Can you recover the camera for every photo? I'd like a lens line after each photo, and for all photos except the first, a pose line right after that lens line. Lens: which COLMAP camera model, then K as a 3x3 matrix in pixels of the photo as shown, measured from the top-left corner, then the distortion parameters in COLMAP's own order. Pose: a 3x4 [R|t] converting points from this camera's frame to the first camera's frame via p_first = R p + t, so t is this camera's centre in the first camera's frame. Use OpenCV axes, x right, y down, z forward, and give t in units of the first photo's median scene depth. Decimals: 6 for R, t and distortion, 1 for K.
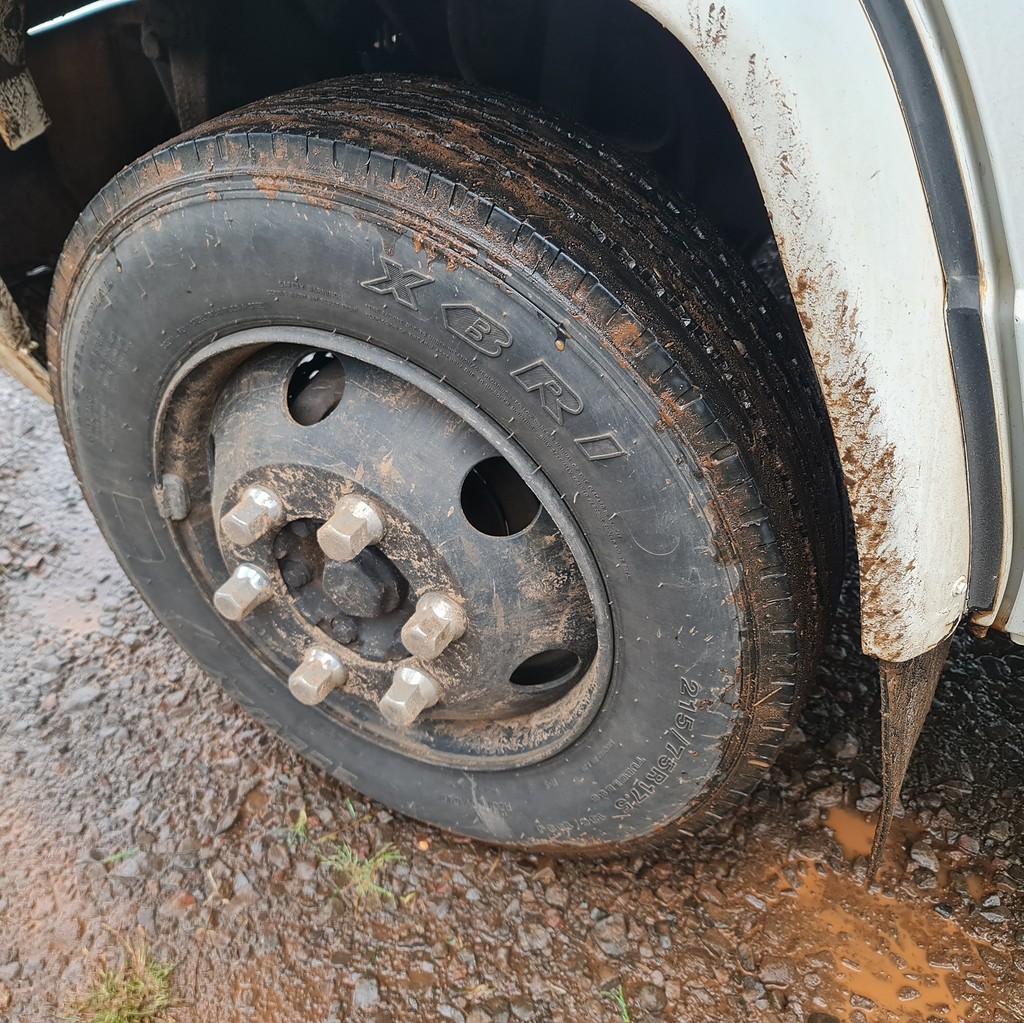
lens RADIAL K [[1030.9, 0, 488.6], [0, 1030.9, 513.4], [0, 0, 1]] dist [0.021660, -0.002024]
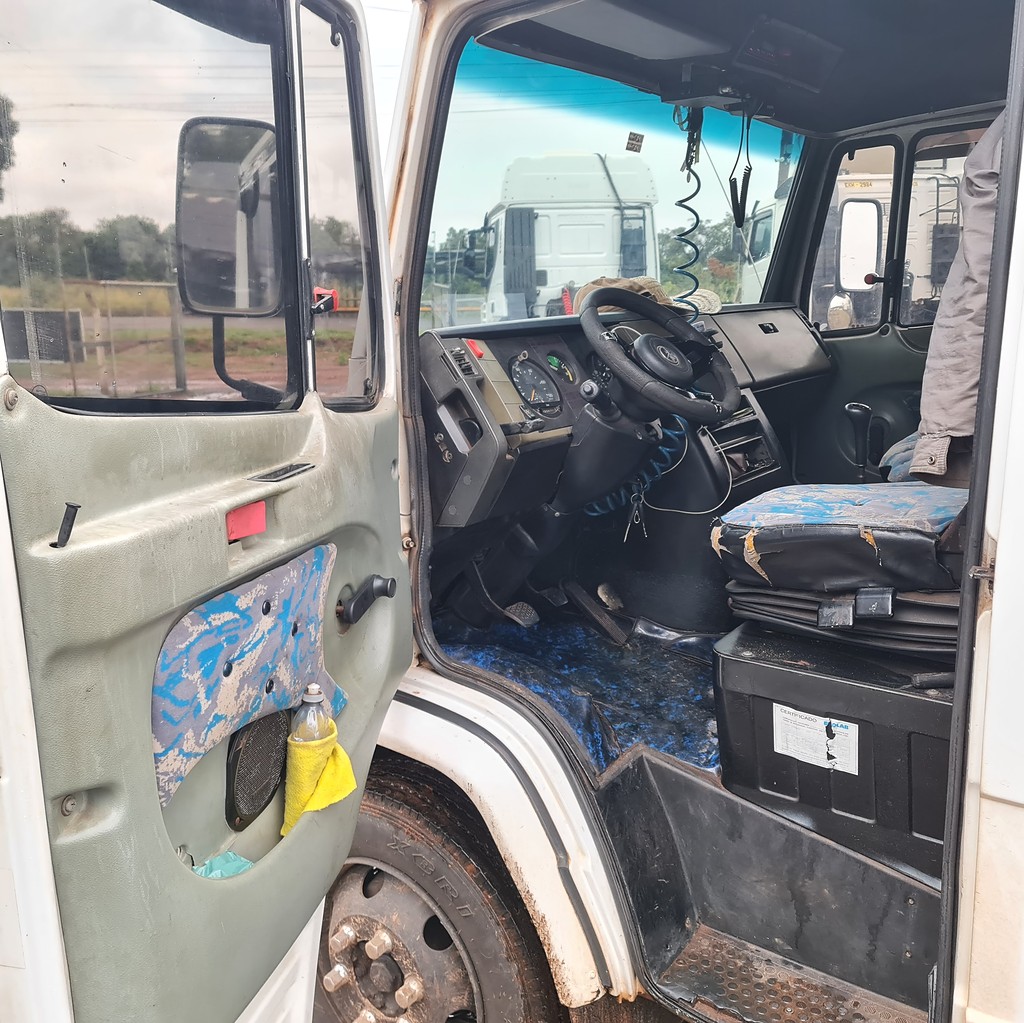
lens RADIAL K [[999.1, 0, 527.7], [0, 999.1, 521.4], [0, 0, 1]] dist [0.027795, 0.025659]
pose [[0.991222, -0.002562, -0.132187, 0.536496], [-0.056415, 0.896029, -0.440397, 0.146994], [0.119571, 0.443989, 0.888018, -1.535809]]
